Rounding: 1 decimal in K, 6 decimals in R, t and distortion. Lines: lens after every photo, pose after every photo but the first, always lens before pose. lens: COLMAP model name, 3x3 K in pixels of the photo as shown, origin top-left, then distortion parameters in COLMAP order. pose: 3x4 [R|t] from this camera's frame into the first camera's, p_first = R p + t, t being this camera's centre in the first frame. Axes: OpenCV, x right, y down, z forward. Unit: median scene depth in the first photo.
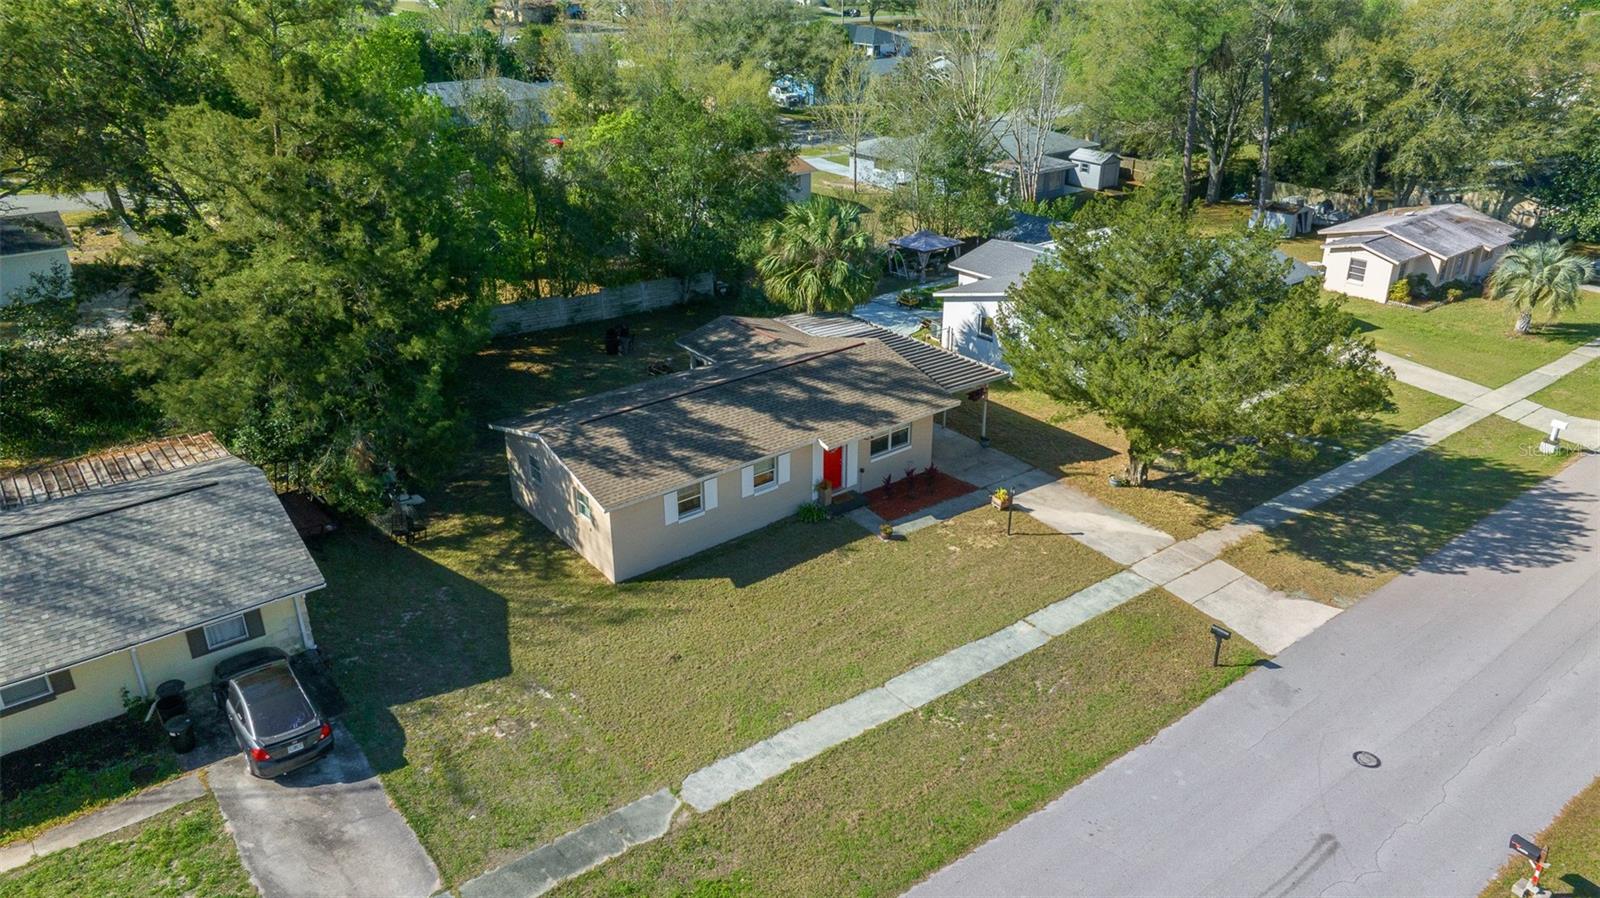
lens RADIAL K [[1130.0, 0, 804.3], [0, 1130.0, 441.4], [0, 0, 1]] dist [-0.010343, -0.000046]
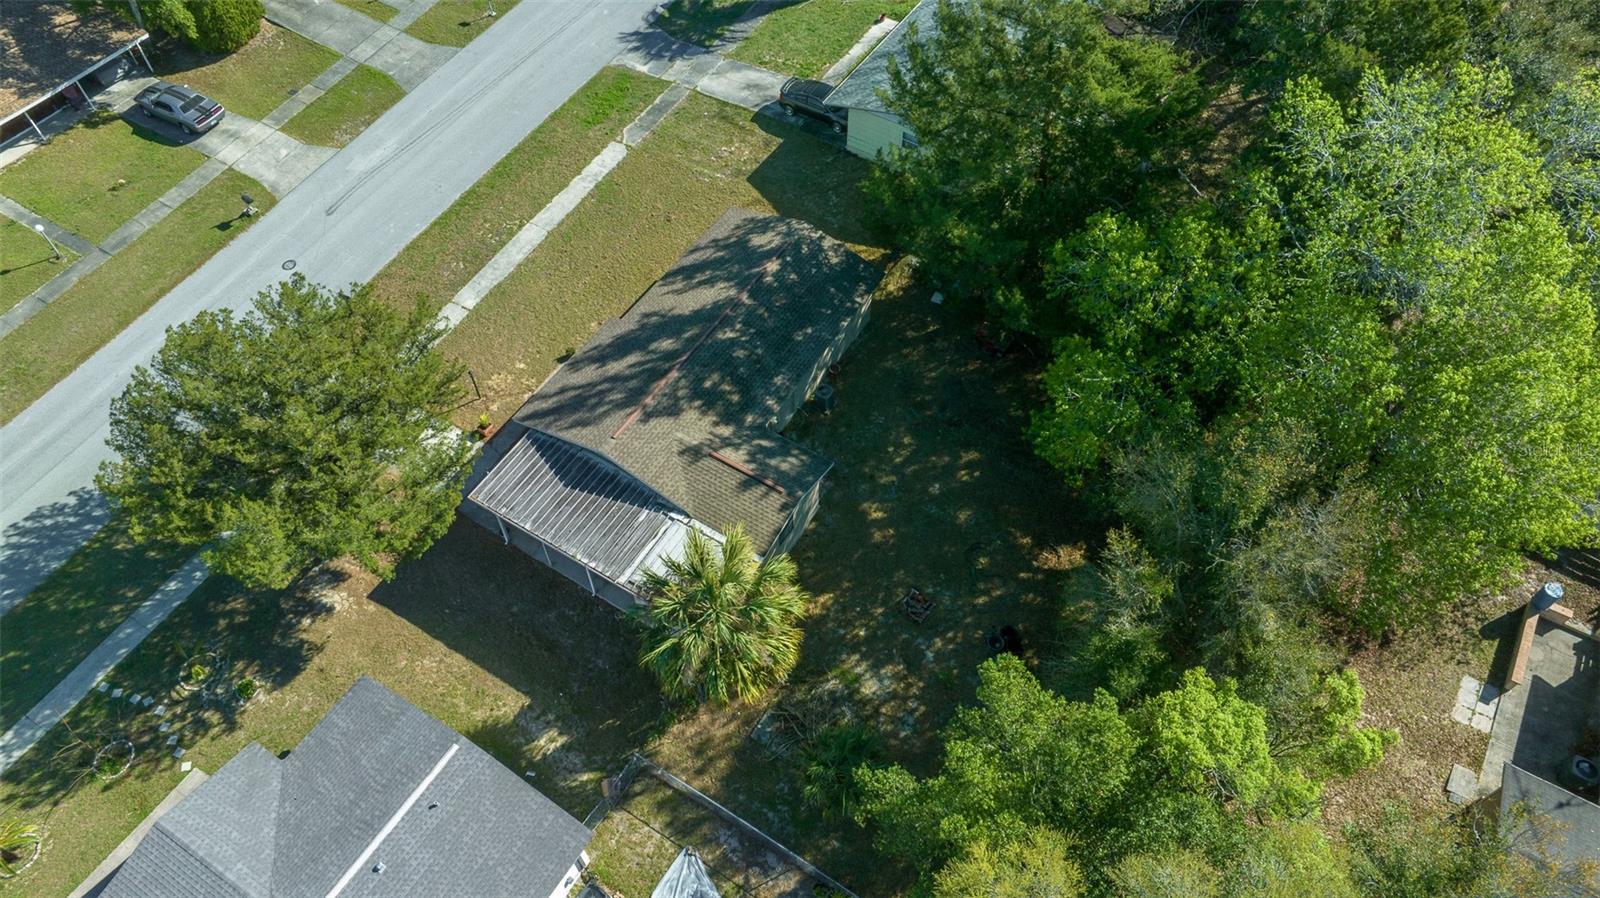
lens RADIAL K [[1113.4, 0, 800.0], [0, 1113.4, 449.0], [0, 0, 1]] dist [-0.068865, 0.096616]
pose [[-0.942634, 0.270250, -0.195977, 0.108643], [-0.141167, 0.209290, 0.967610, -1.218752], [0.302512, 0.939767, -0.159134, 1.439648]]
